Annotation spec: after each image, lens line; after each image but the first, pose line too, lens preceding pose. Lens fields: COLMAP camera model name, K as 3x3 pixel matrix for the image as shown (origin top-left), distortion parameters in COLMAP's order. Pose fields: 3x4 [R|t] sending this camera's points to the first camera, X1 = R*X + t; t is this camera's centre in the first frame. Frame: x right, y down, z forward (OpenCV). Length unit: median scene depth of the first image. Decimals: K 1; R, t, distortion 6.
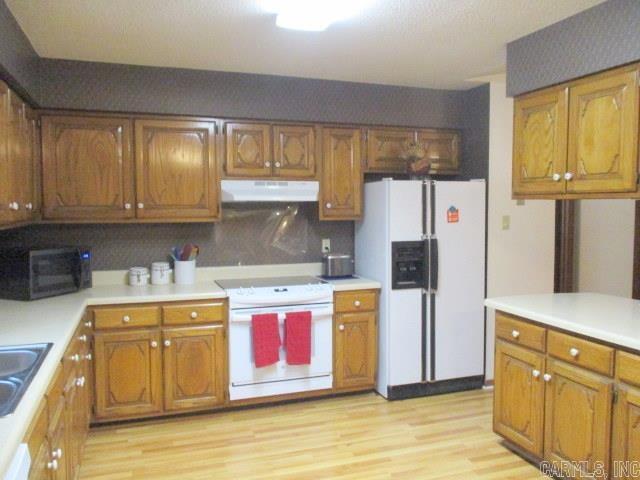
lens RADIAL K [[536.6, 0, 319.8], [0, 536.6, 239.5], [0, 0, 1]] dist [-0.027929, 0.017172]
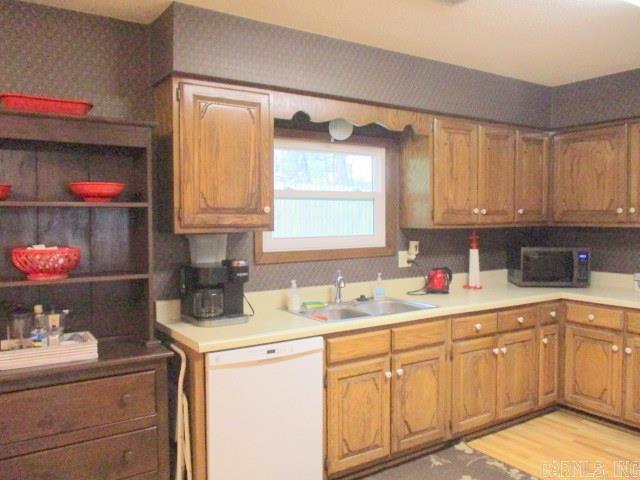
lens RADIAL K [[536.6, 0, 316.6], [0, 536.6, 239.6], [0, 0, 1]] dist [-0.027929, 0.017172]
pose [[0.255701, 0.043422, -0.965780, 1.027527], [-0.050396, 0.998231, 0.031538, -0.022247], [0.965442, 0.040607, 0.257437, 0.394288]]
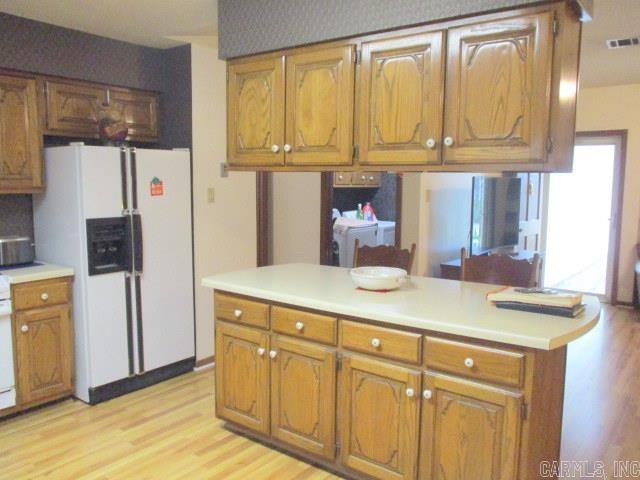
lens RADIAL K [[536.6, 0, 316.2], [0, 536.6, 238.2], [0, 0, 1]] dist [-0.027929, 0.017172]
pose [[0.834328, -0.050223, 0.548976, -0.025768], [0.022259, 0.998098, 0.057482, -0.006187], [-0.550819, -0.035739, 0.833859, 0.101704]]
